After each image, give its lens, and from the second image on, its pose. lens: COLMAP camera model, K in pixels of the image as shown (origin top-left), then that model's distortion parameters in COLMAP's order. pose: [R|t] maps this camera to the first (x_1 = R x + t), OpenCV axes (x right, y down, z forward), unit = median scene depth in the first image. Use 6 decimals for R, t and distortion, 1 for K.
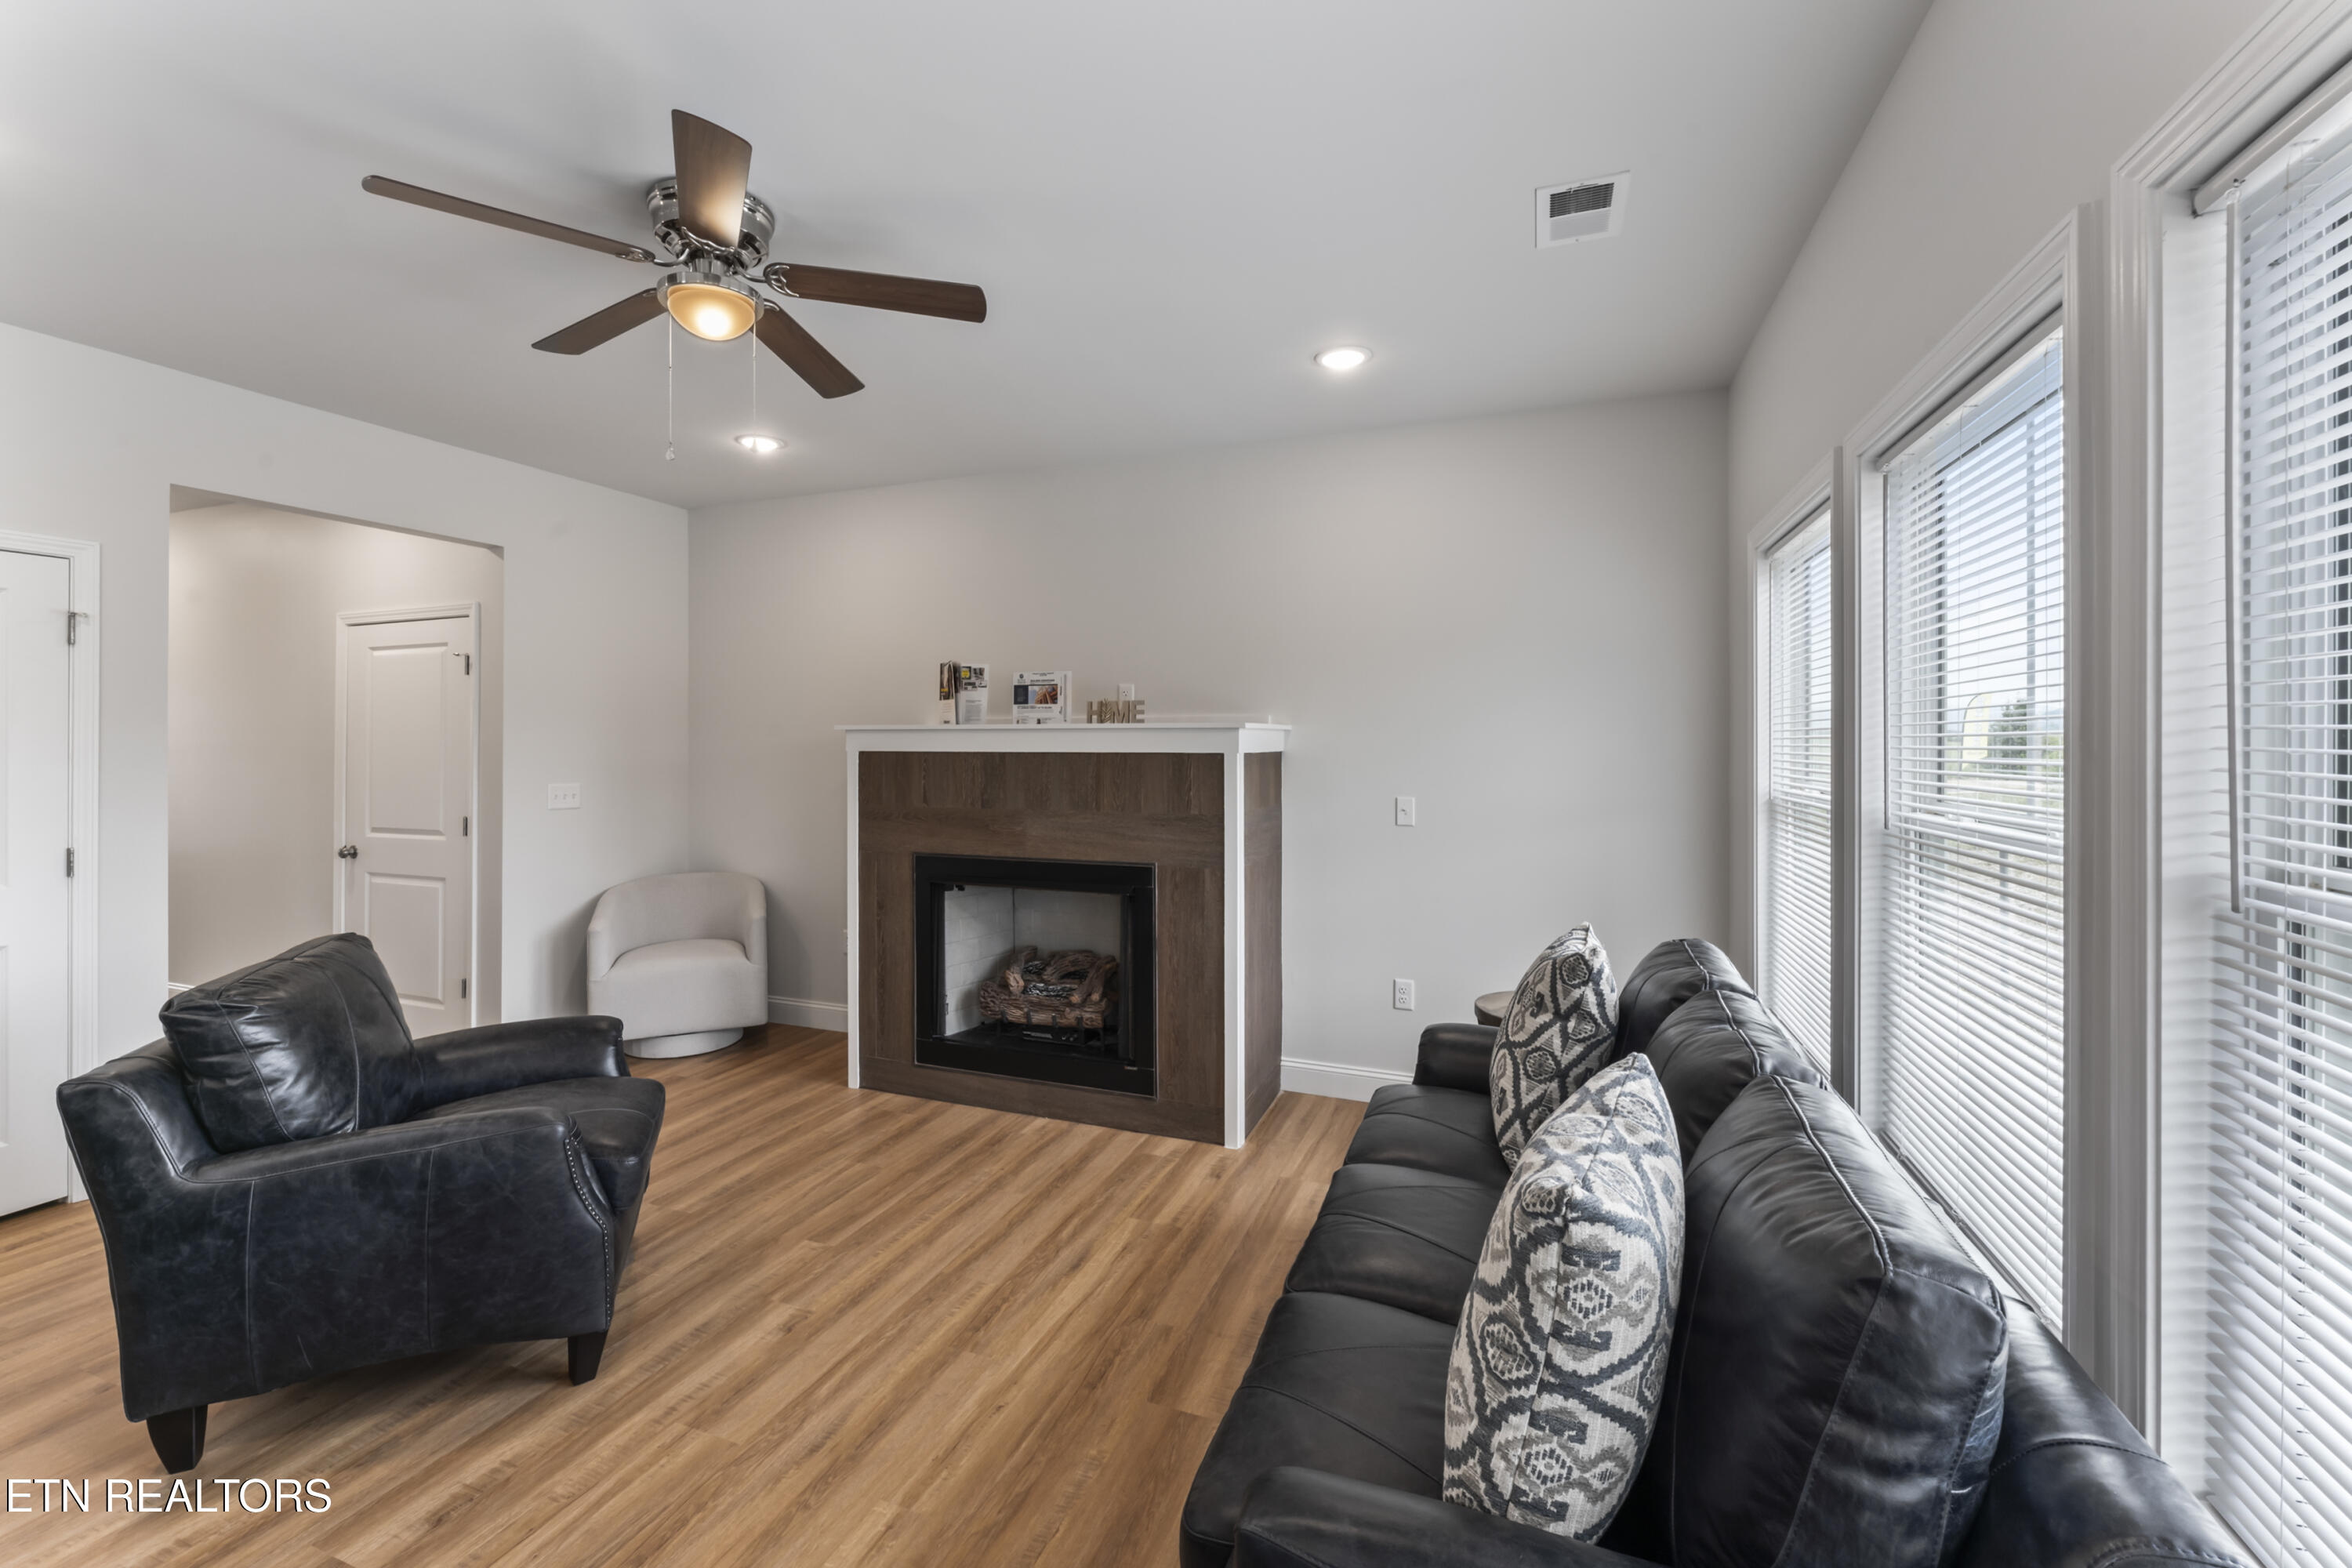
lens RADIAL K [[979.3, 0, 1155.6], [0, 979.3, 740.9], [0, 0, 1]] dist [-0.002066, -0.000264]
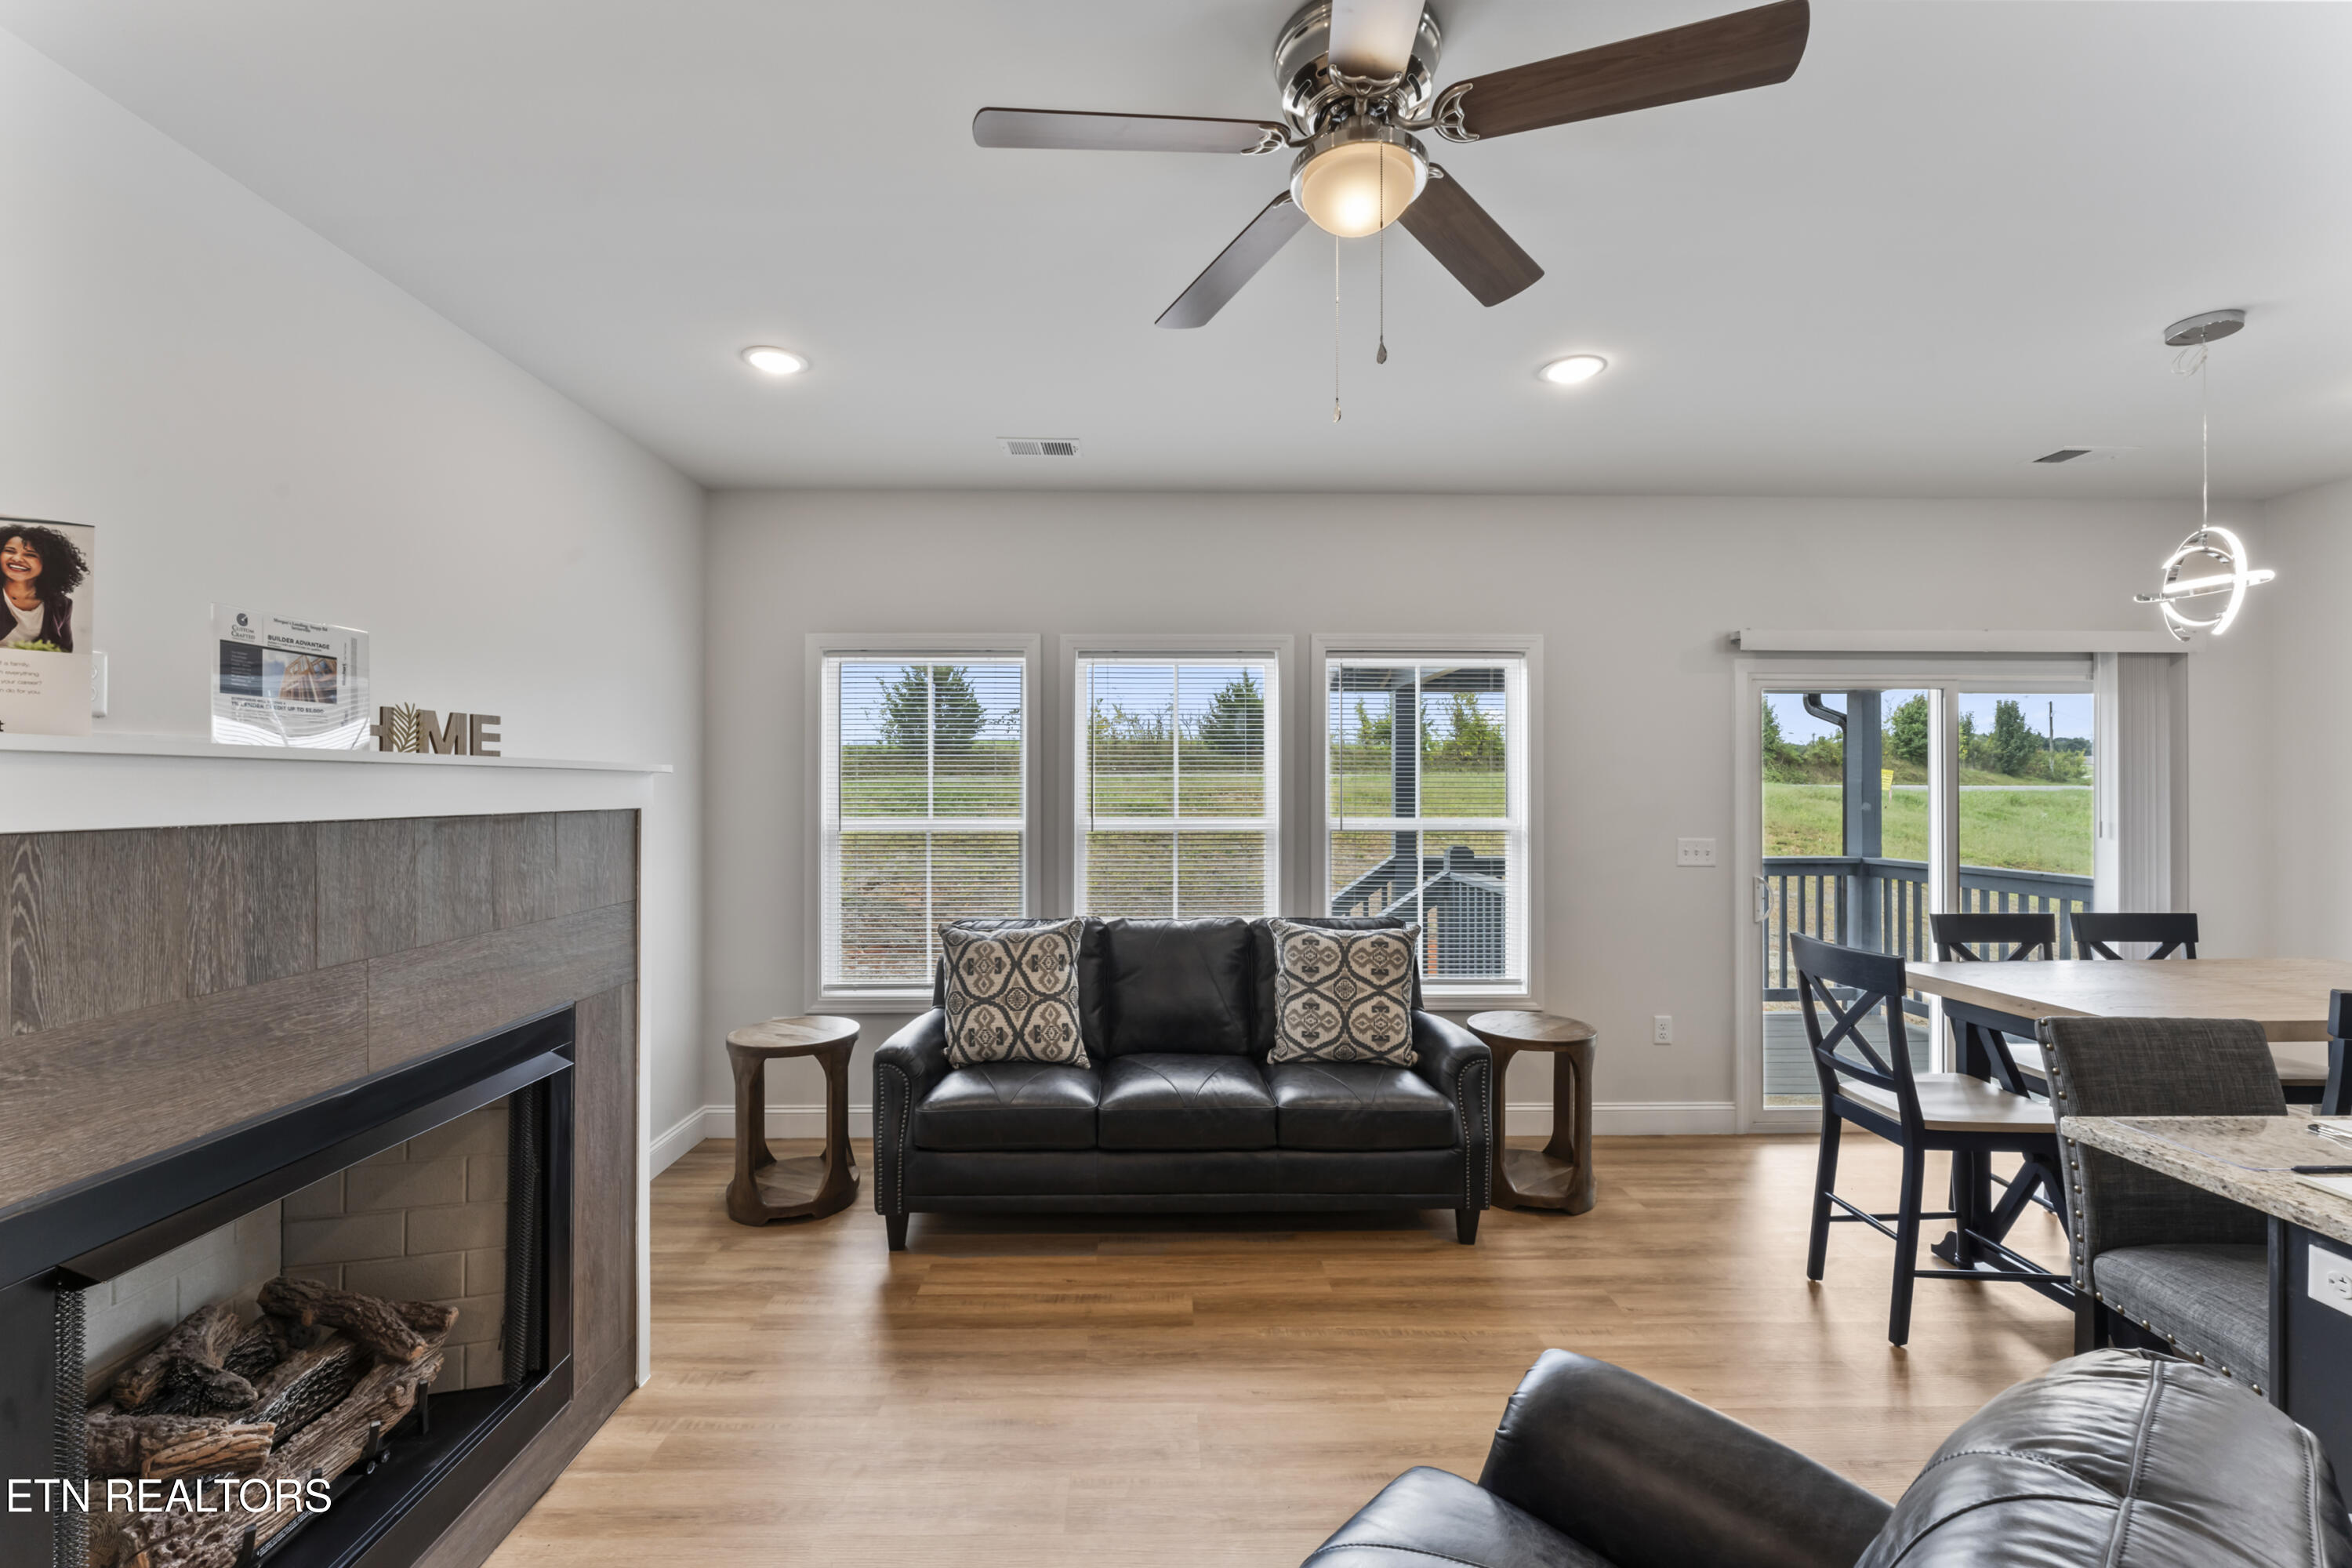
lens RADIAL K [[965.3, 0, 1164.3], [0, 965.3, 782.1], [0, 0, 1]] dist [-0.002079, -0.000262]
pose [[-0.376947, 0.006398, 0.926213, -0.621883], [0.000046, 0.999976, -0.006889, -0.000923], [-0.926235, -0.002554, -0.376938, 0.825095]]
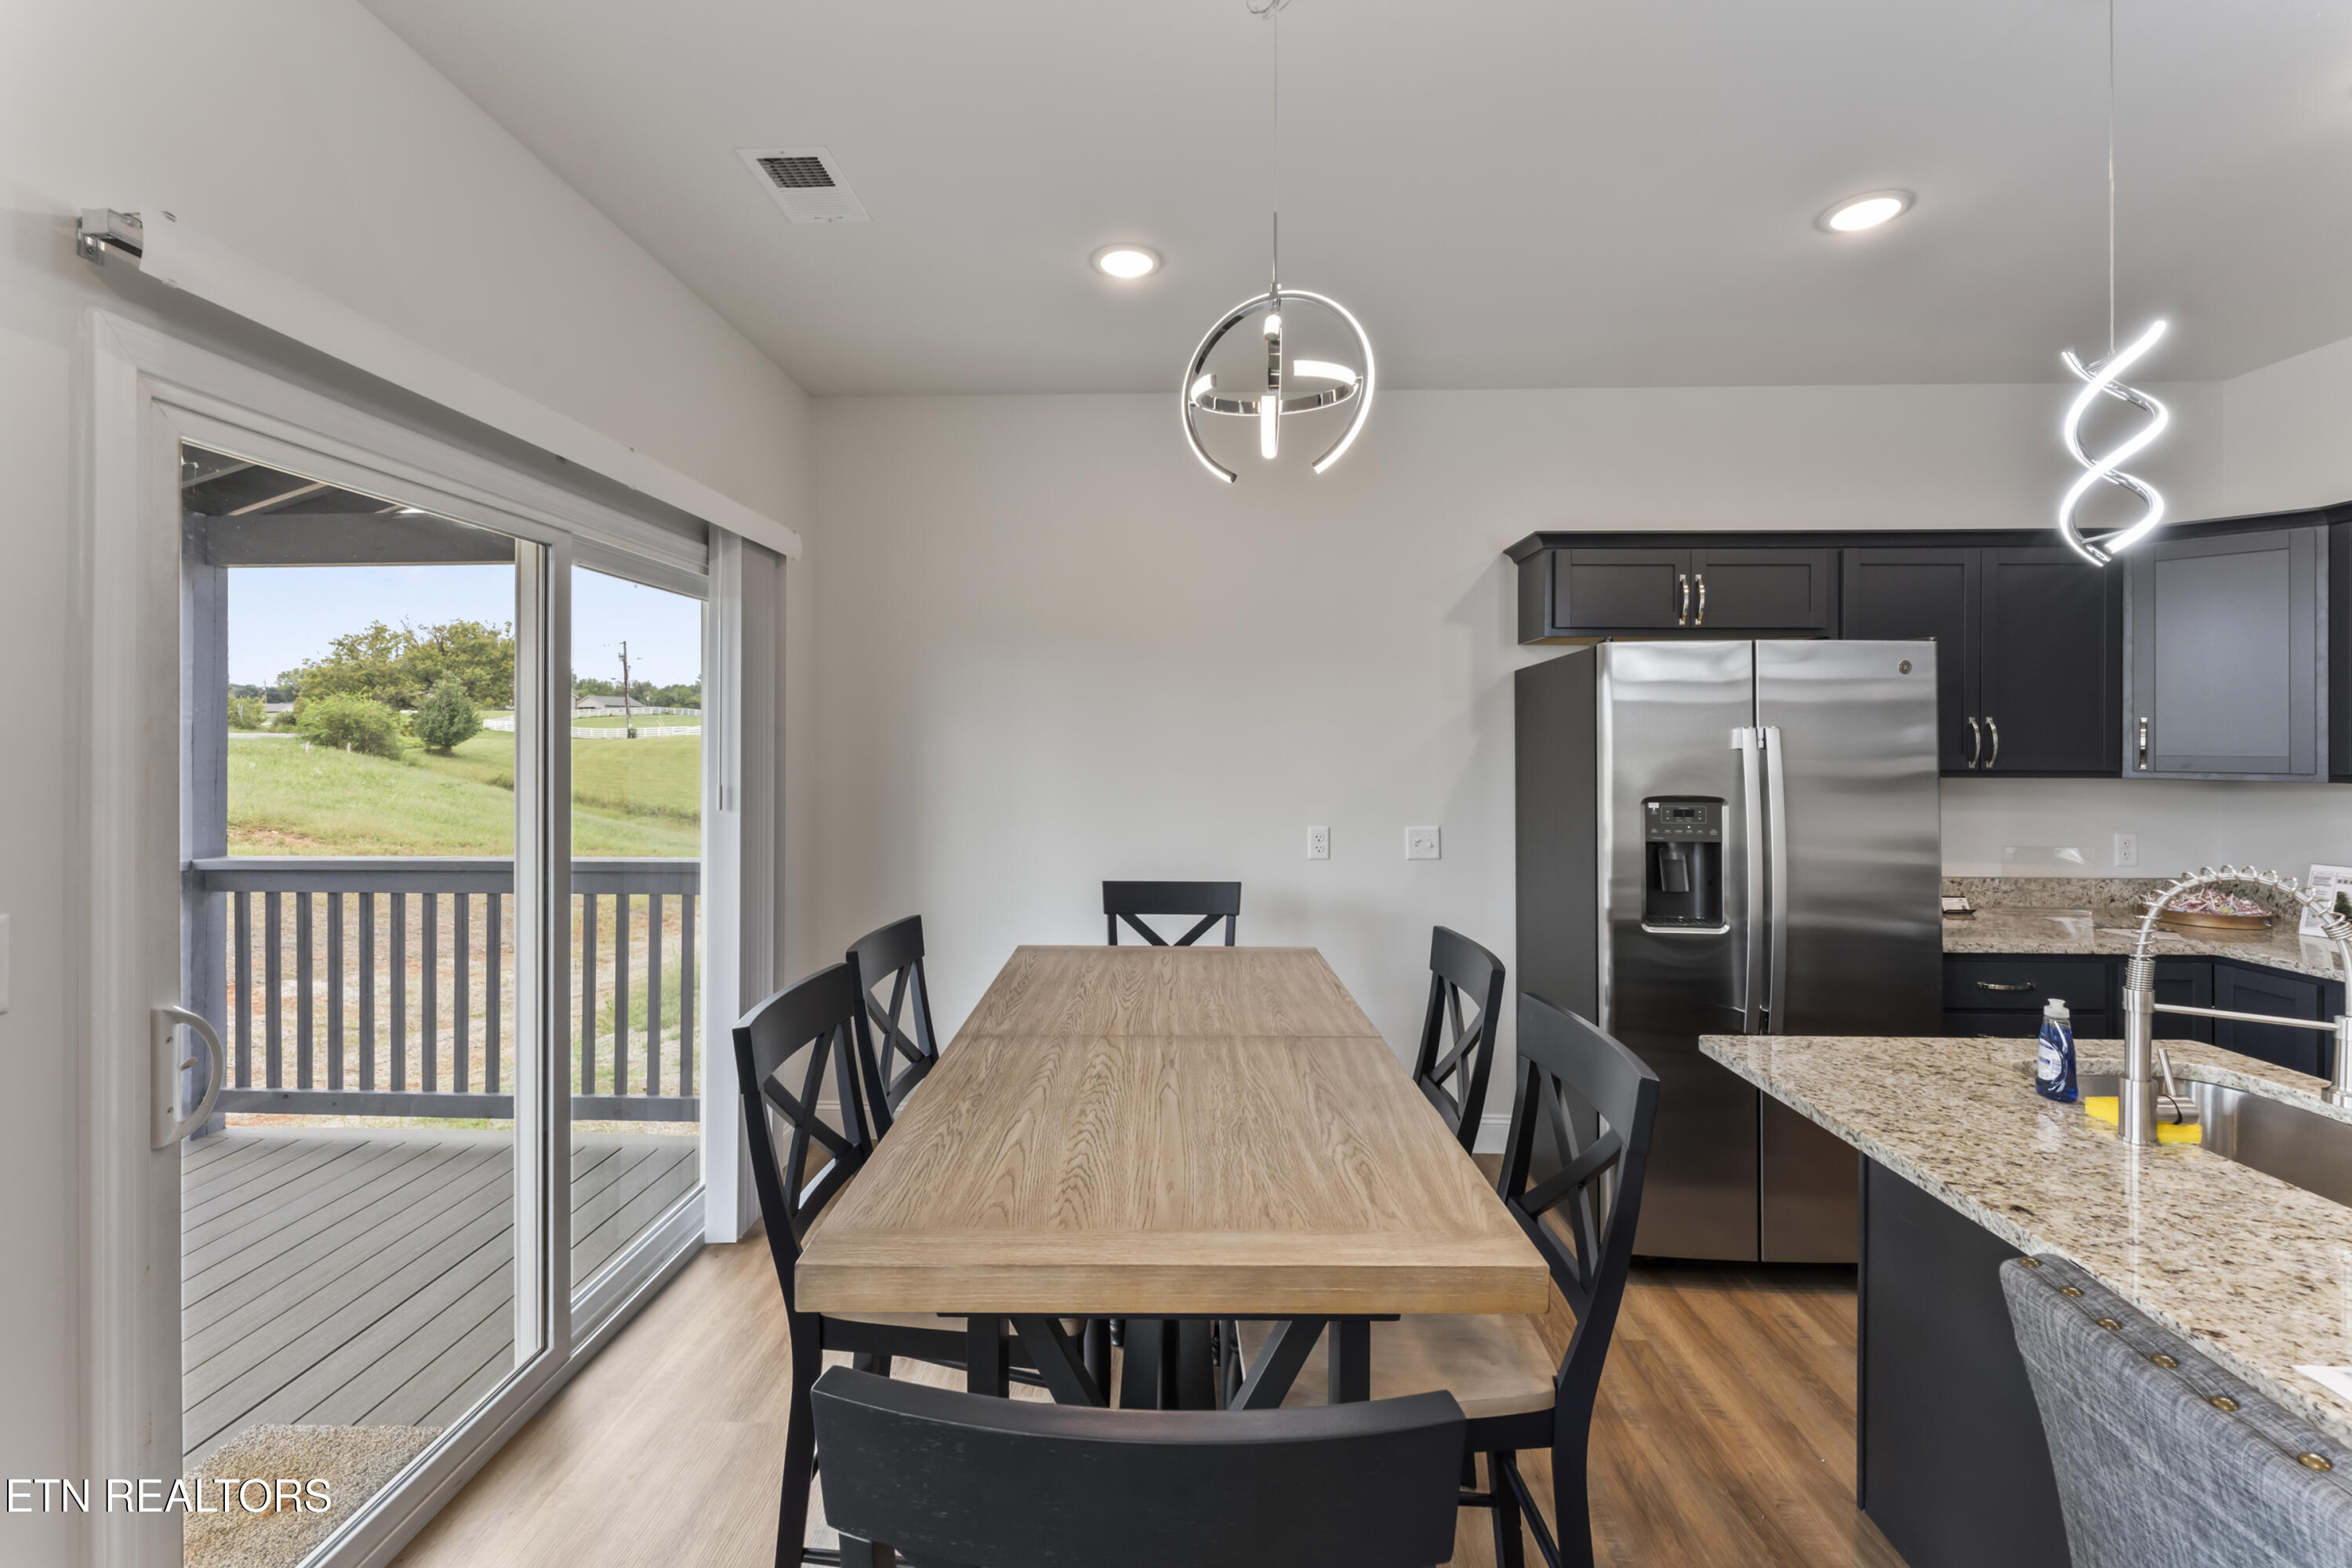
lens RADIAL K [[979.3, 0, 1155.6], [0, 979.3, 740.9], [0, 0, 1]] dist [-0.002066, -0.000264]
pose [[-0.946519, 0.000659, -0.322648, -0.124056], [-0.000764, 0.999991, 0.004283, -0.001617], [0.322648, 0.004300, -0.946509, 0.285879]]
